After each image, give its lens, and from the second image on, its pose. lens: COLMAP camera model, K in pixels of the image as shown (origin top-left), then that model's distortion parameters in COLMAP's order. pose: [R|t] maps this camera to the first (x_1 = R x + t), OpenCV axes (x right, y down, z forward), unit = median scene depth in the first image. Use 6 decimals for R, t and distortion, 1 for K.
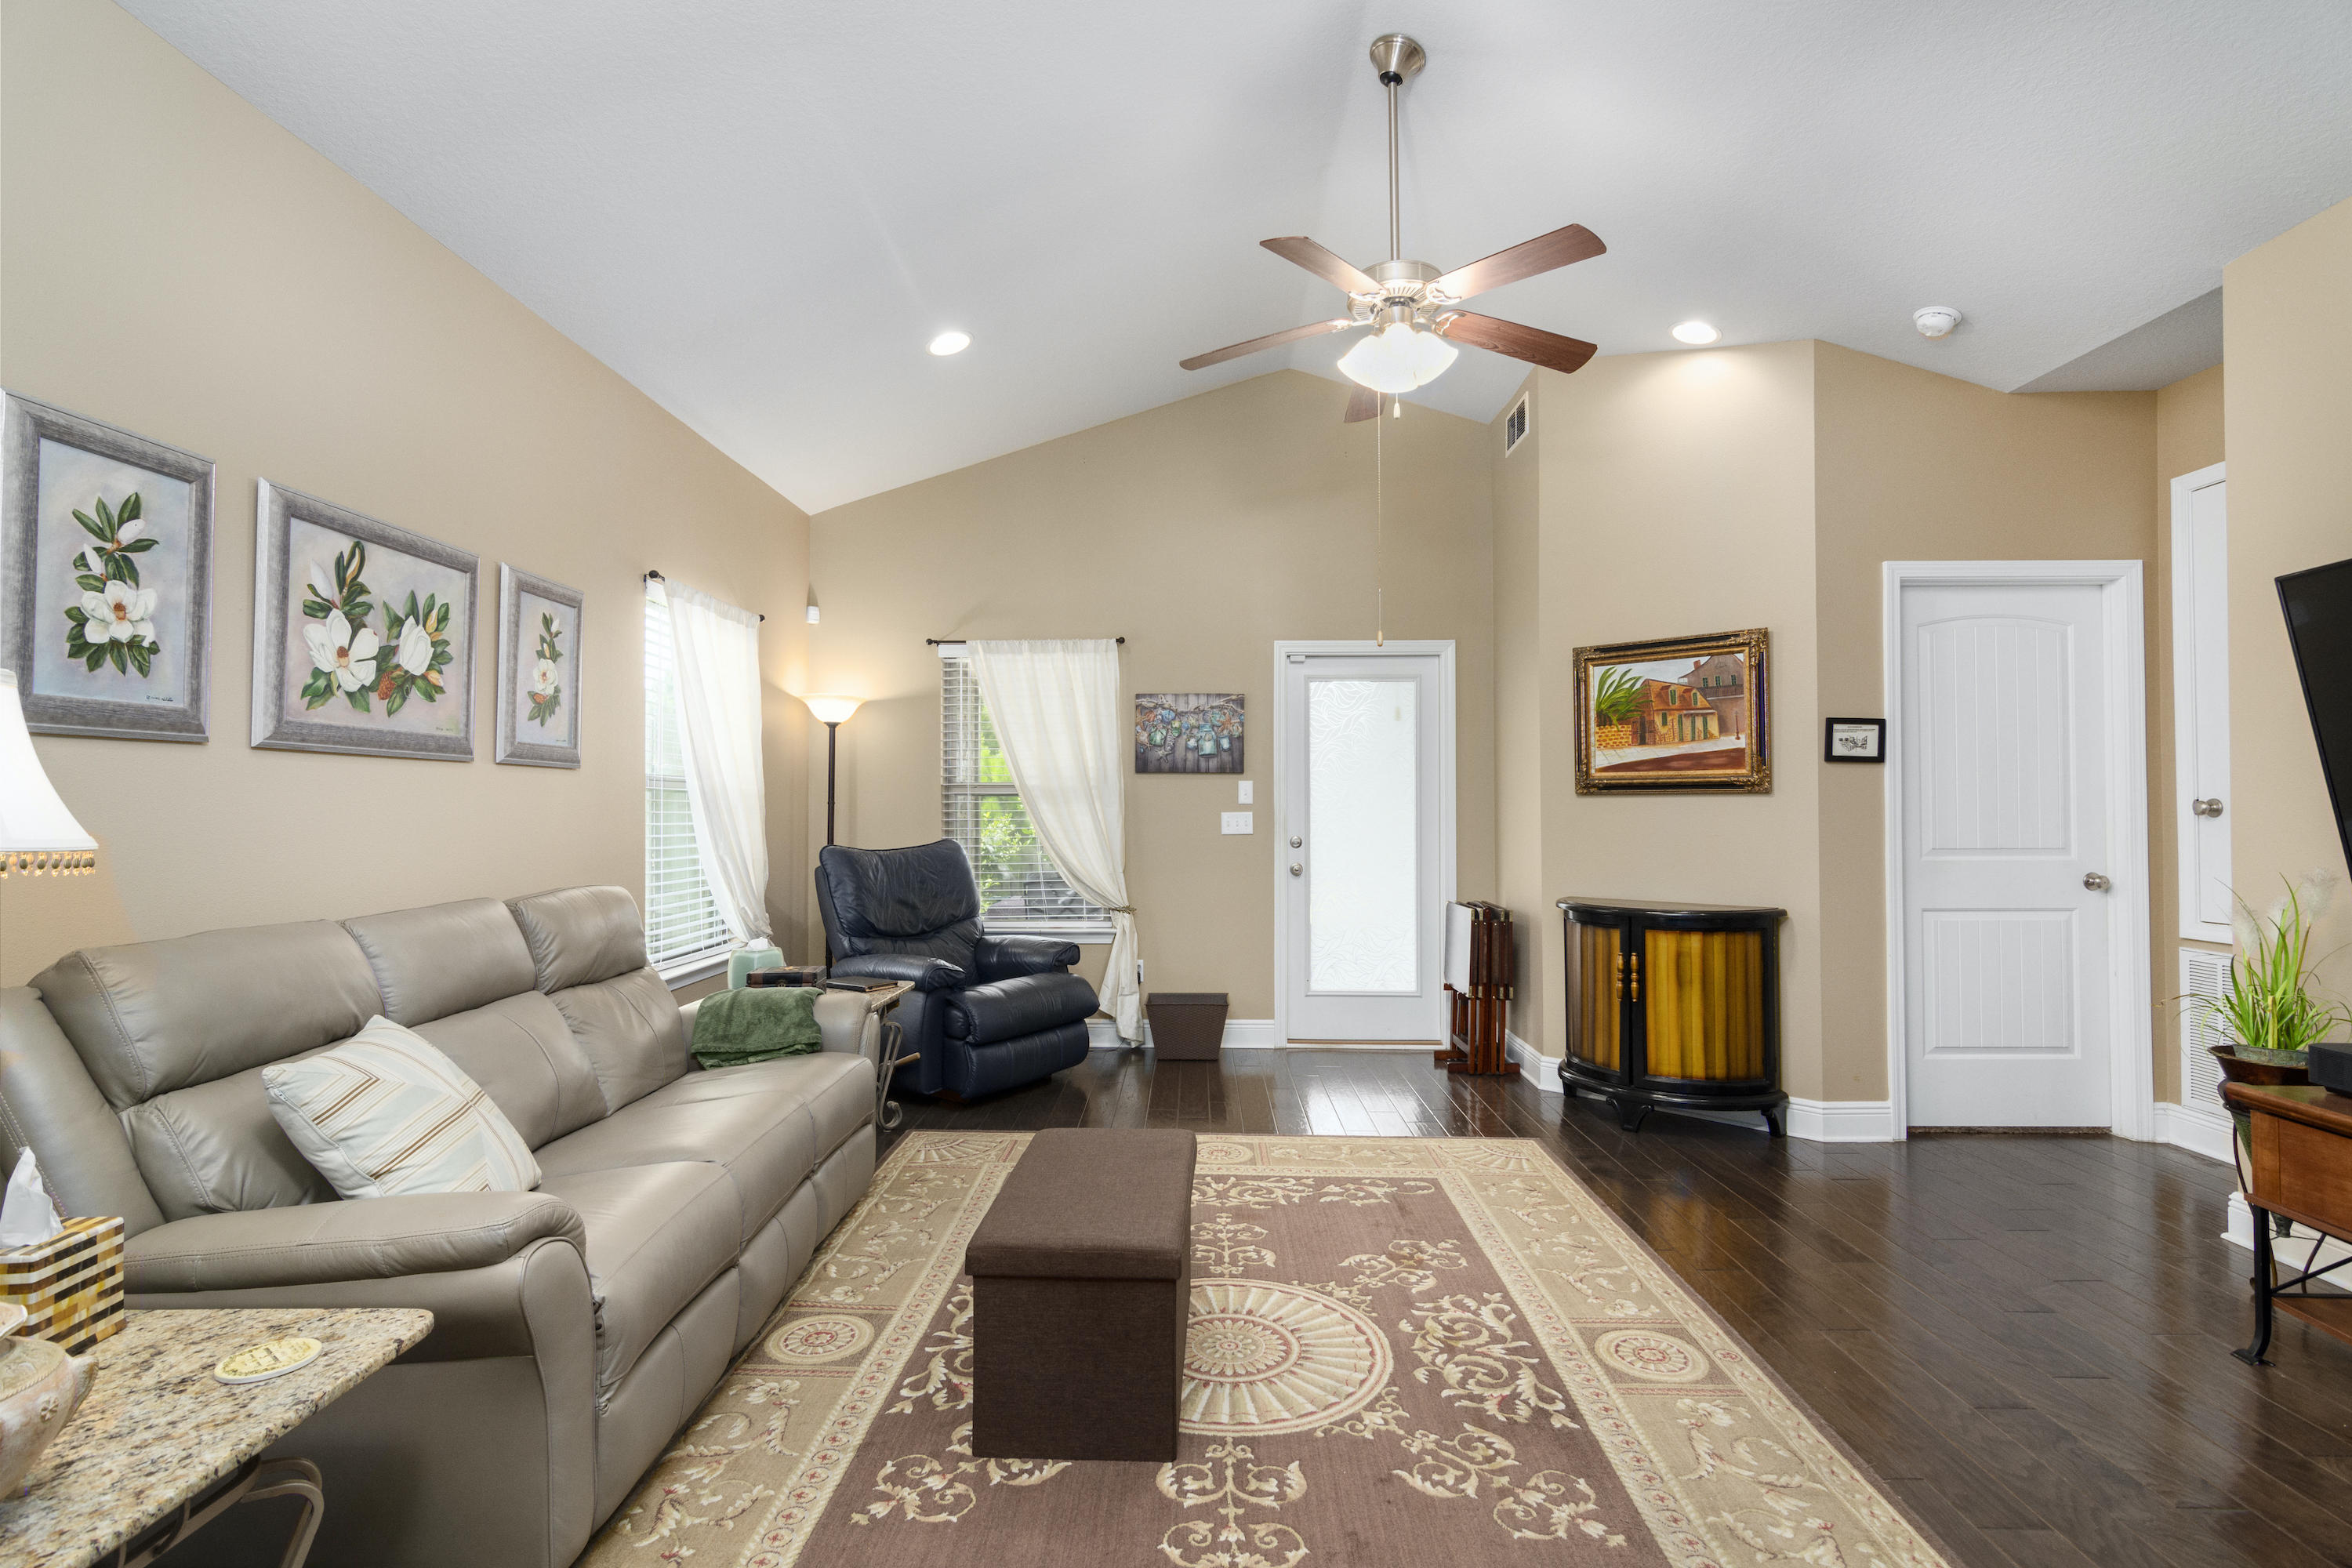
lens RADIAL K [[1125.0, 0, 1169.8], [0, 1125.0, 787.6], [0, 0, 1]] dist [-0.000915, 0.000465]
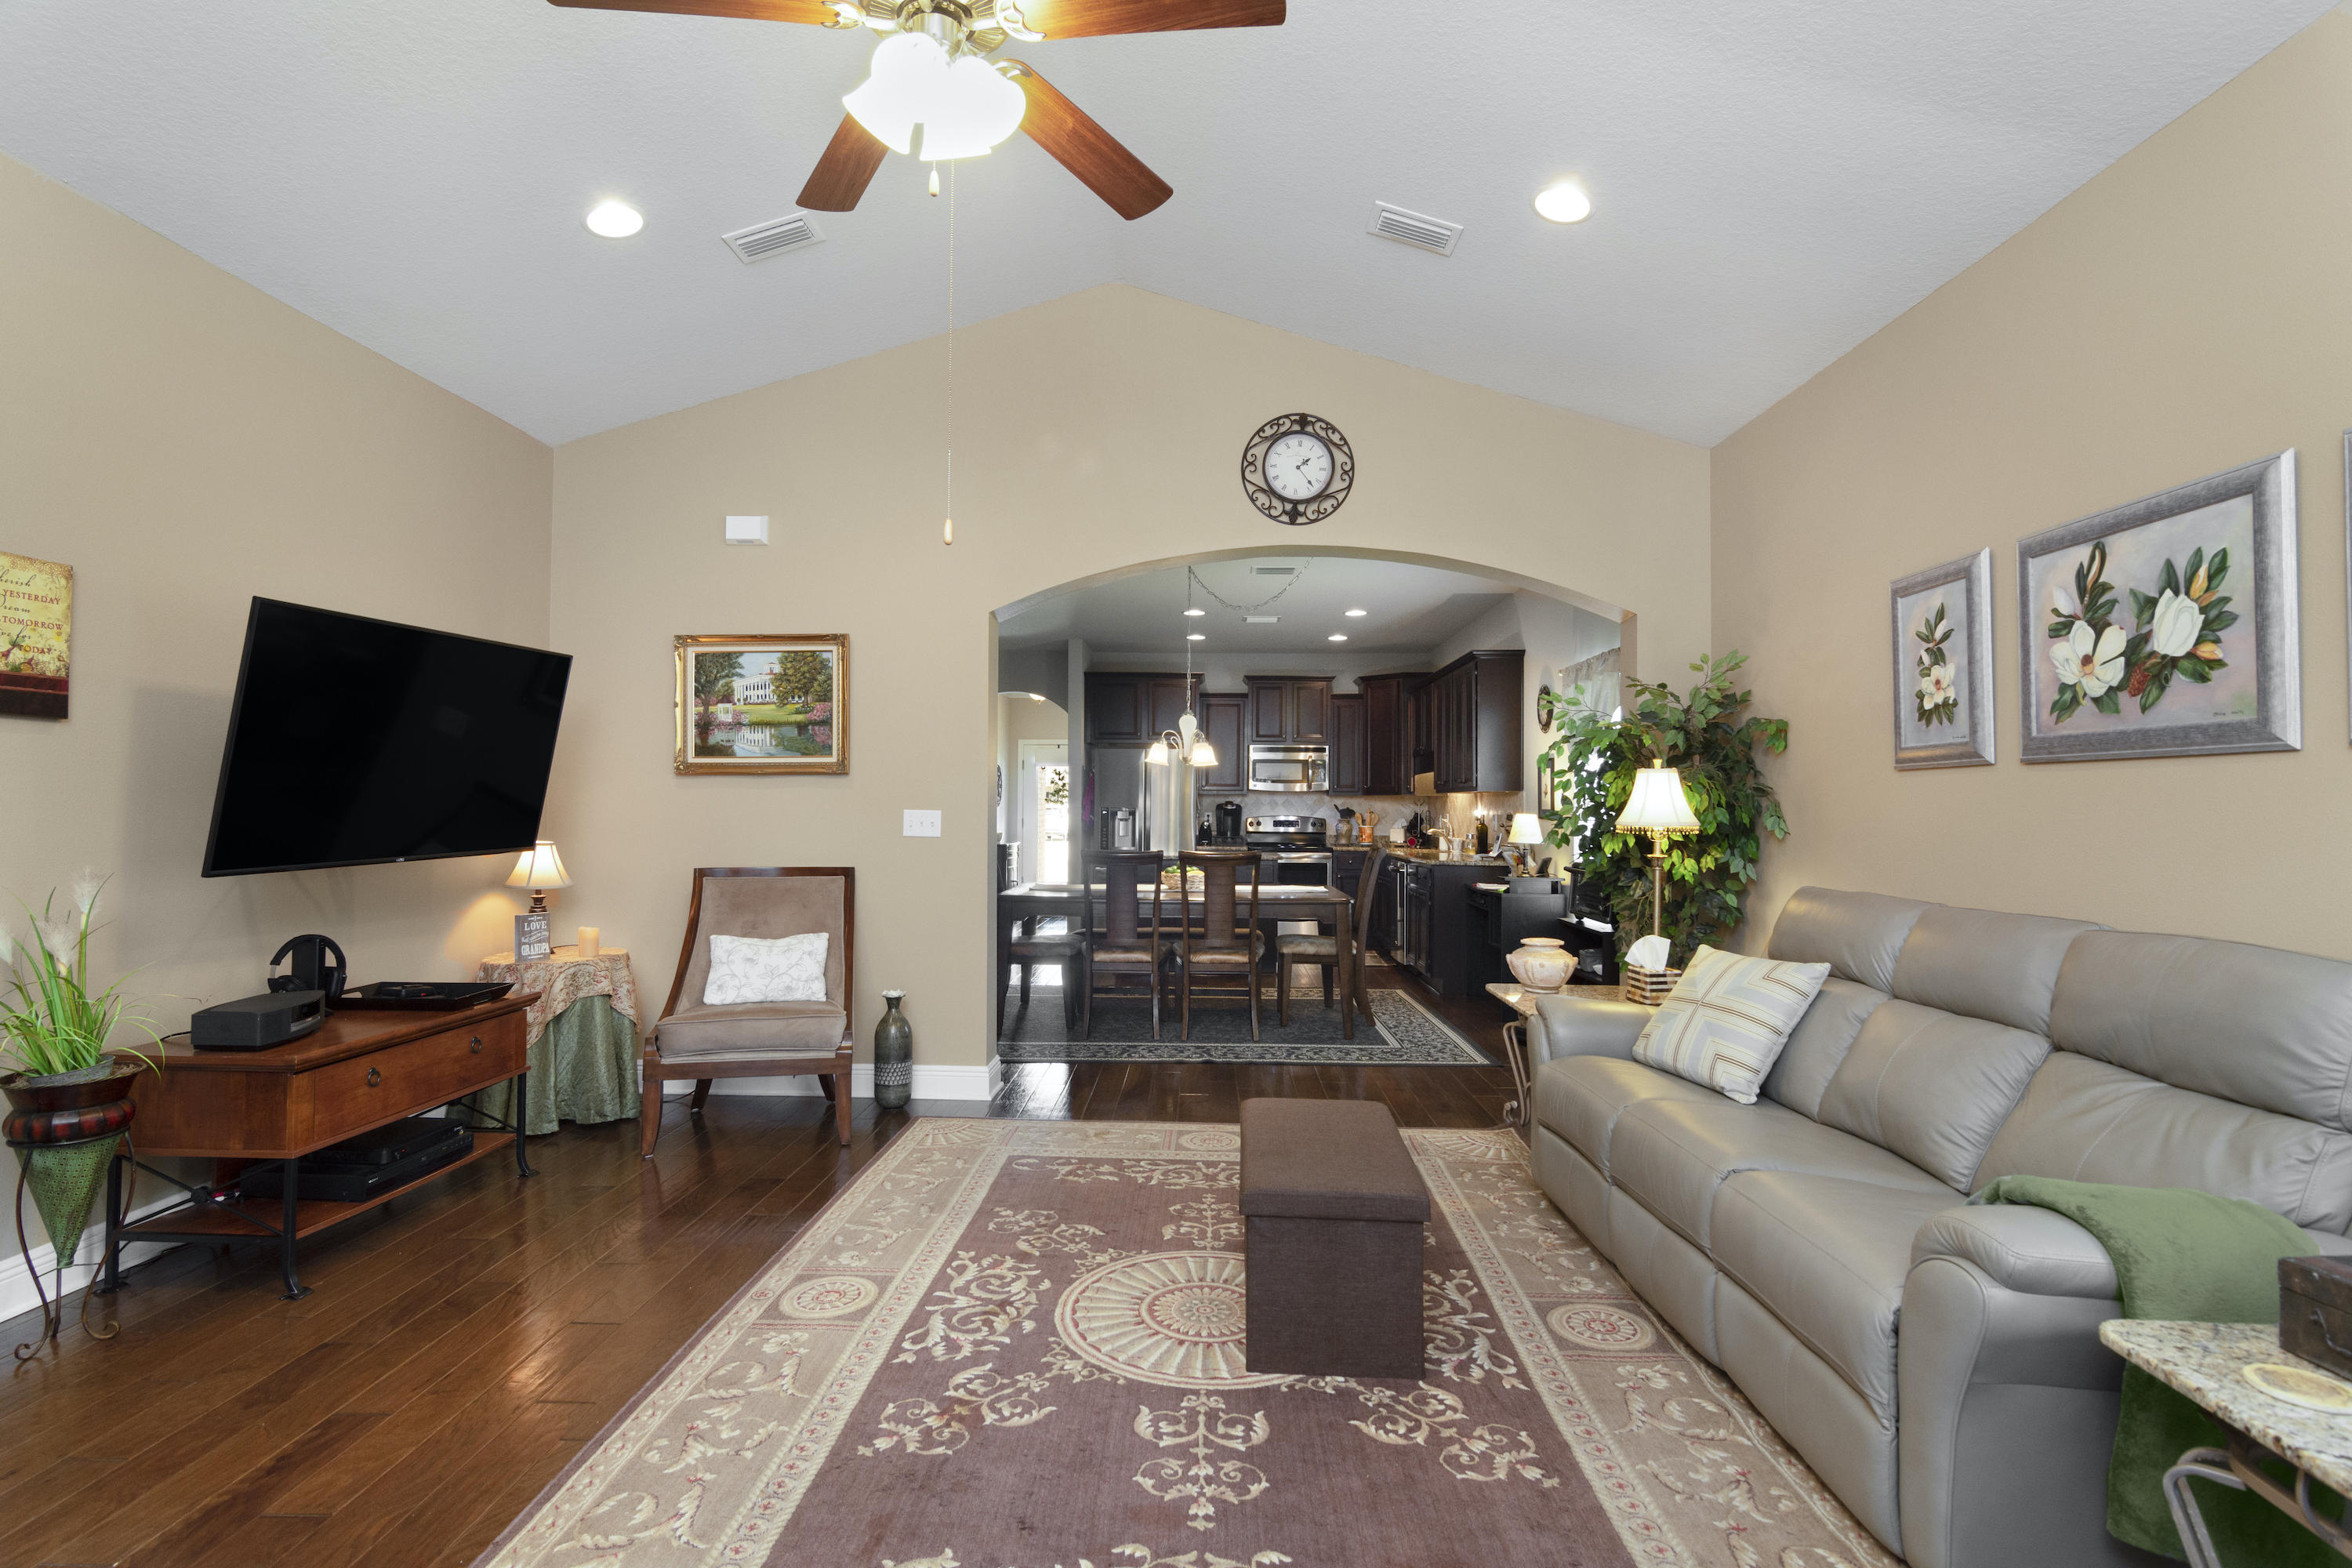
lens RADIAL K [[1125.0, 0, 1169.8], [0, 1125.0, 787.6], [0, 0, 1]] dist [-0.000915, 0.000465]
pose [[-0.999969, -0.004592, 0.006416, 0.068238], [-0.004815, 0.999370, -0.035171, 0.028709], [-0.006250, -0.035200, -0.999361, 1.745768]]
